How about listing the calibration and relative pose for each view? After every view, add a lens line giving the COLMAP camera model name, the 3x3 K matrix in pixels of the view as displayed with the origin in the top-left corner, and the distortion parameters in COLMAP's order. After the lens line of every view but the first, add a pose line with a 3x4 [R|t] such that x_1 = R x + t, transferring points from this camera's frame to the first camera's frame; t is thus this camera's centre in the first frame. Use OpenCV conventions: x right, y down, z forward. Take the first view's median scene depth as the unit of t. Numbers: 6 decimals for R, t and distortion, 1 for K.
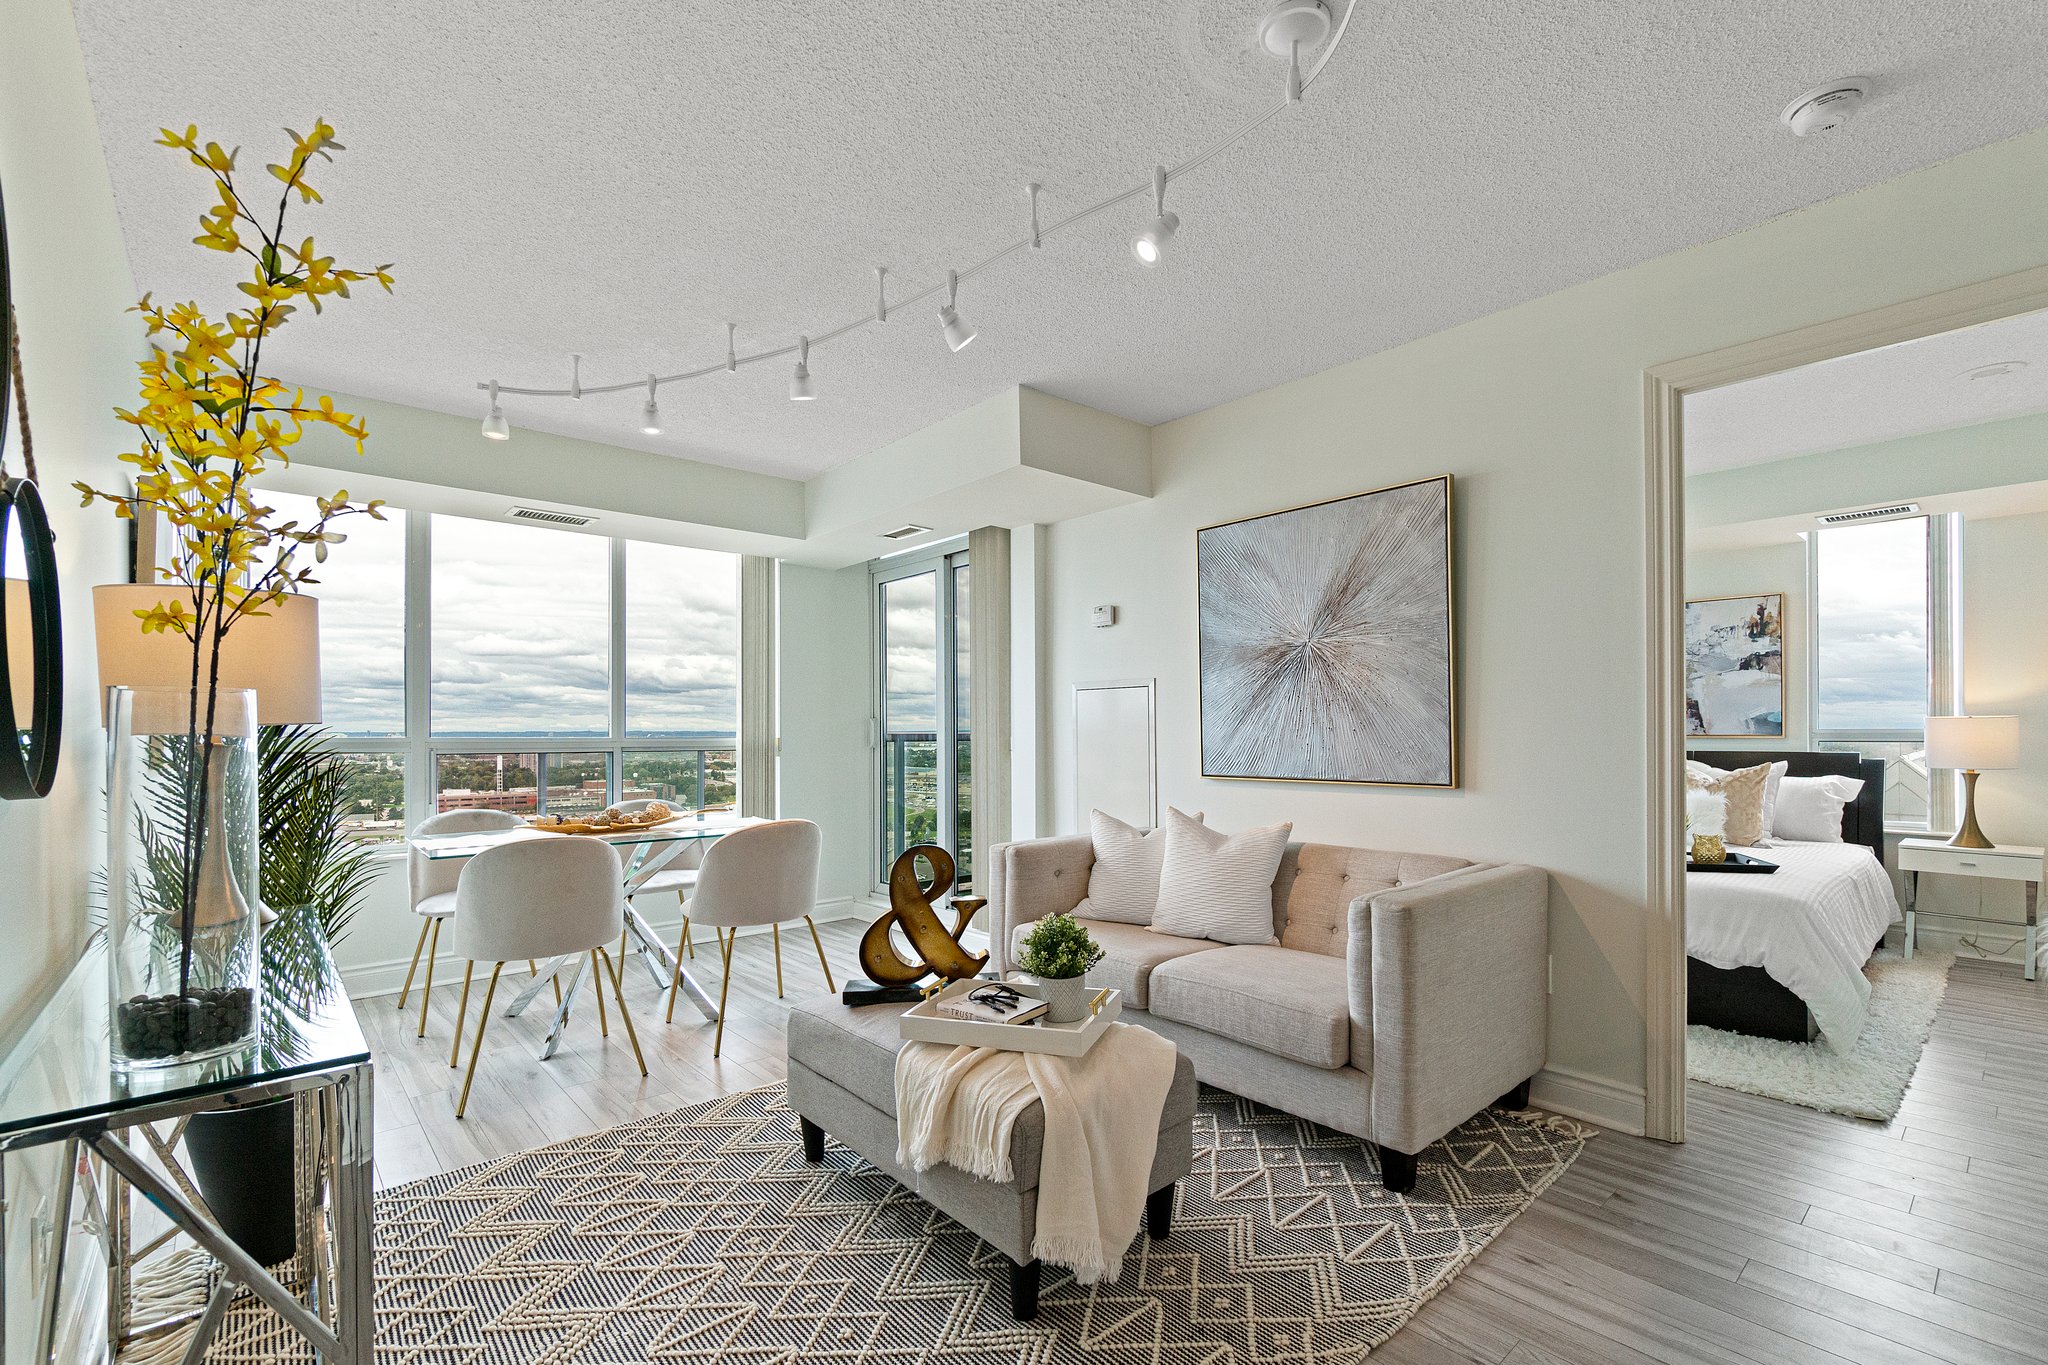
lens RADIAL K [[890.4, 0, 1031.1], [0, 890.4, 726.8], [0, 0, 1]] dist [-0.005317, 0.000951]
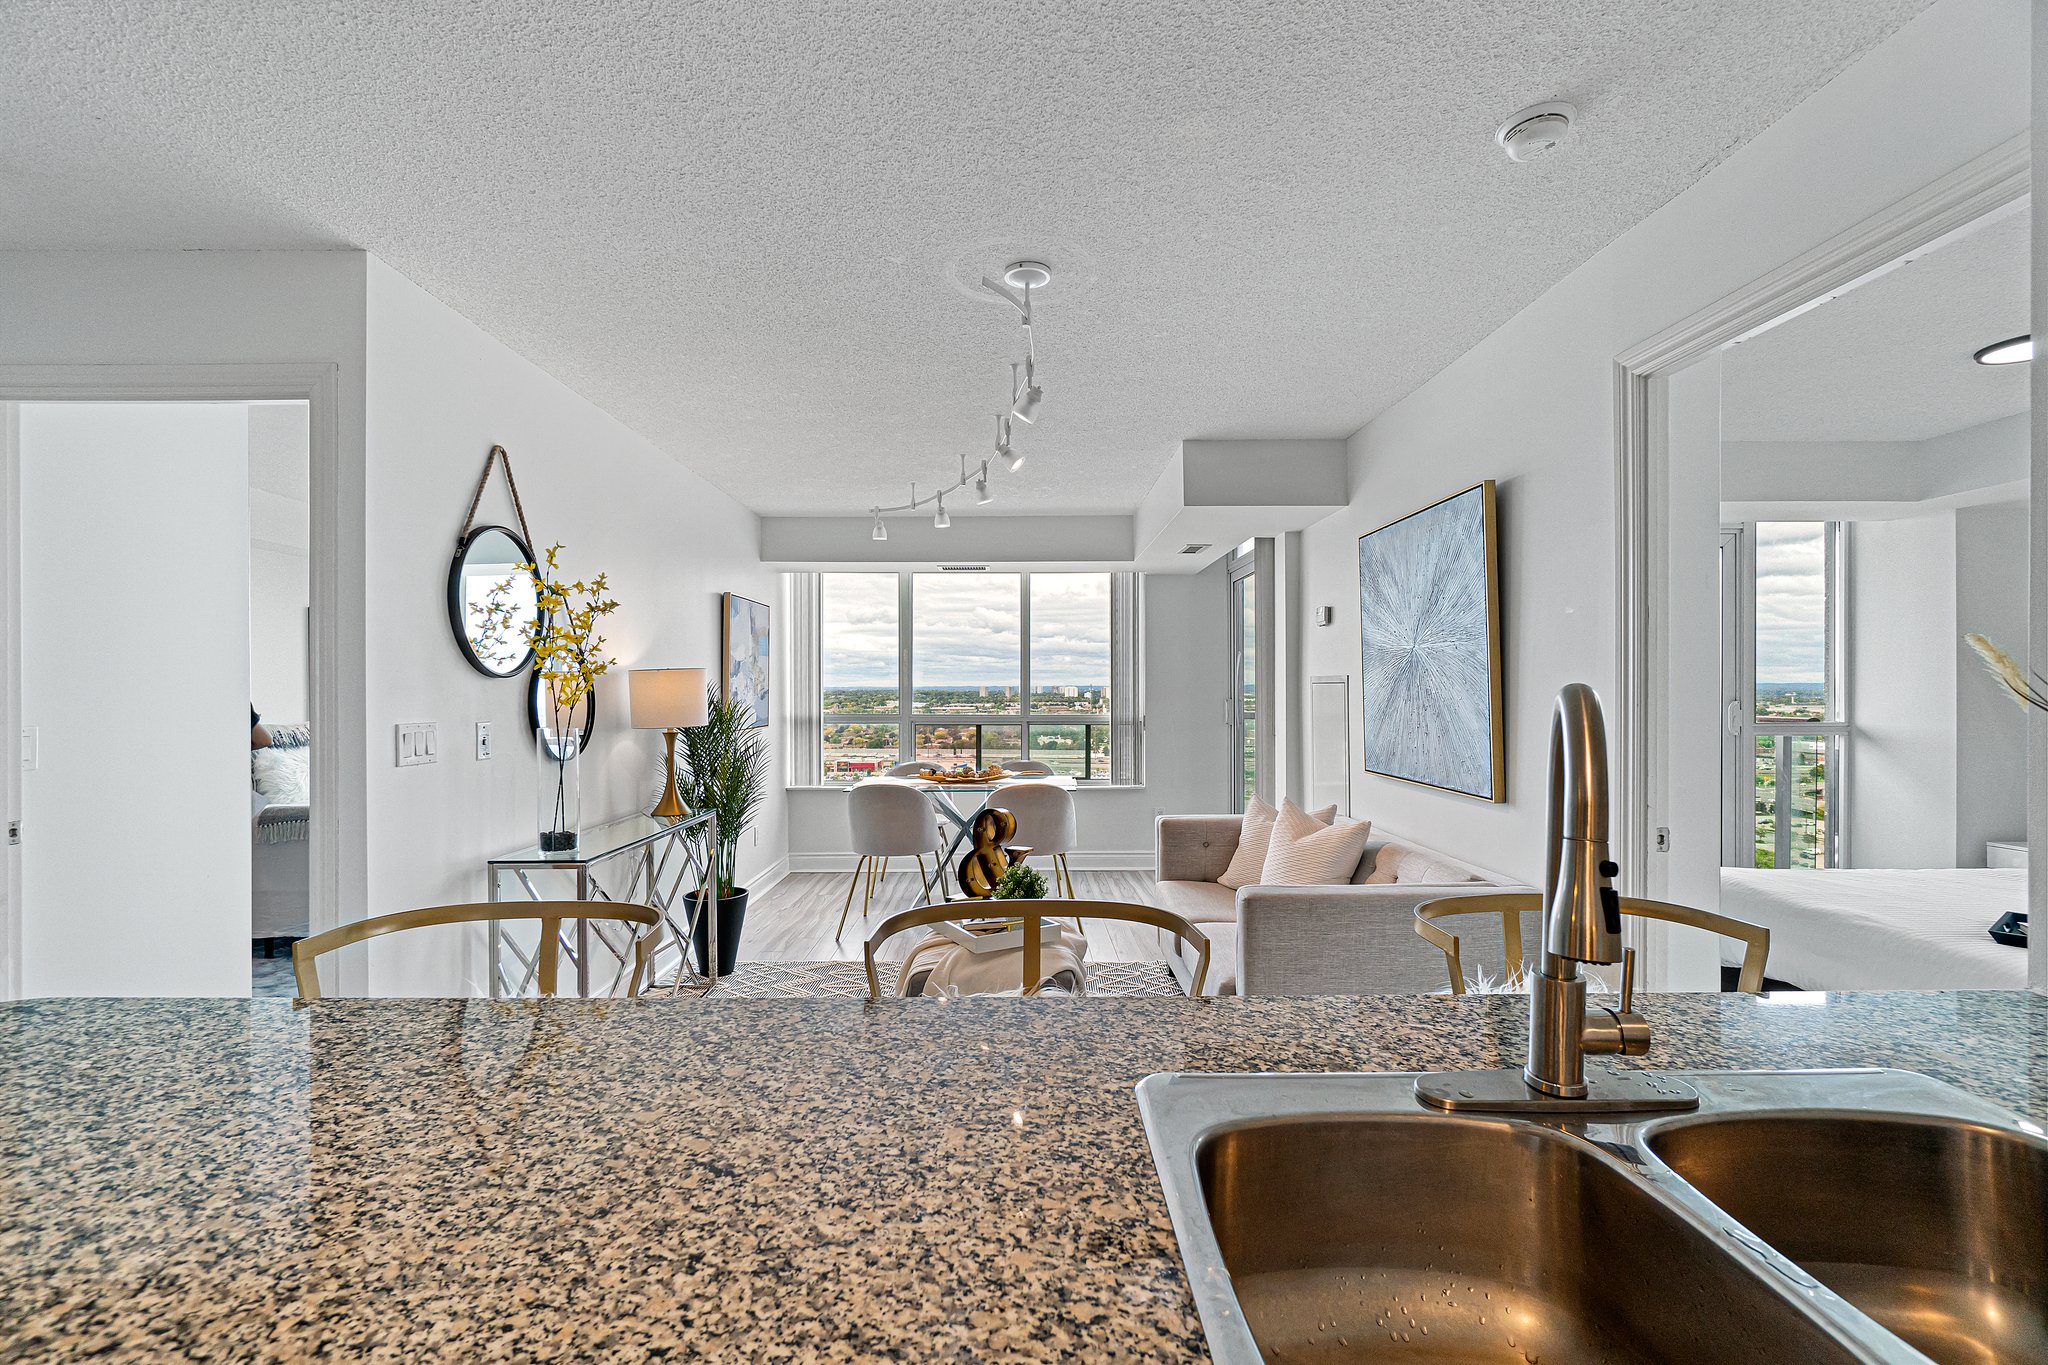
lens RADIAL K [[890.4, 0, 1015.8], [0, 890.4, 691.7], [0, 0, 1]] dist [-0.005317, 0.000951]
pose [[0.745009, 0.005316, -0.667034, 0.507024], [0.003678, 0.999920, 0.012076, -0.045799], [0.667045, -0.011450, 0.744930, -0.048648]]
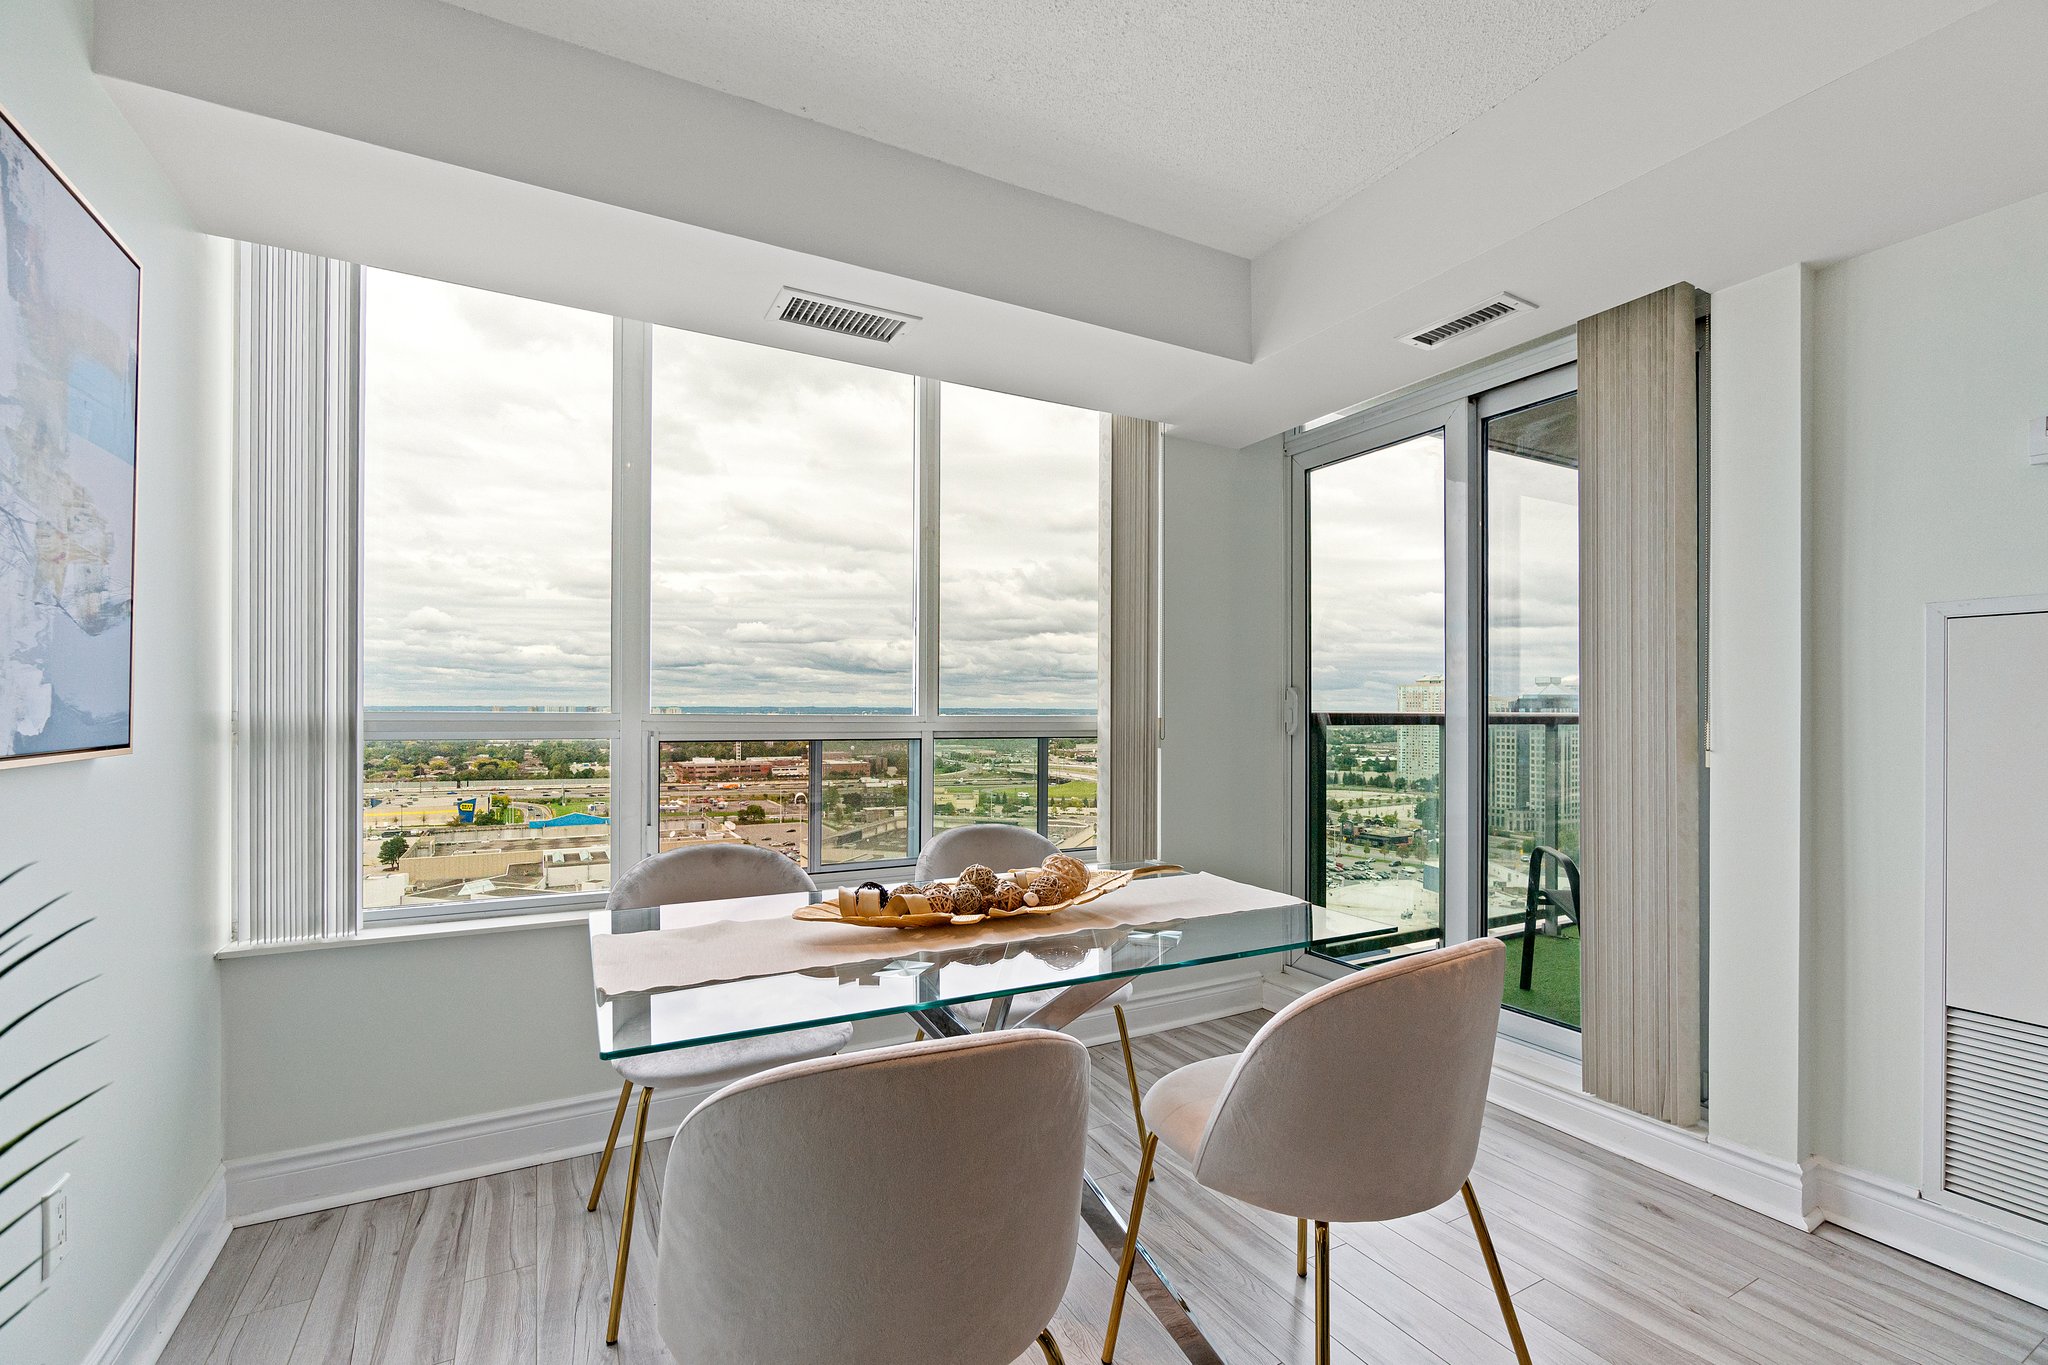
lens RADIAL K [[890.4, 0, 1017.6], [0, 890.4, 713.3], [0, 0, 1]] dist [-0.005317, 0.000951]
pose [[0.972505, 0.008231, -0.232735, -0.295556], [-0.006001, 0.999929, 0.010291, 0.004424], [0.232803, -0.008612, 0.972486, 0.475898]]
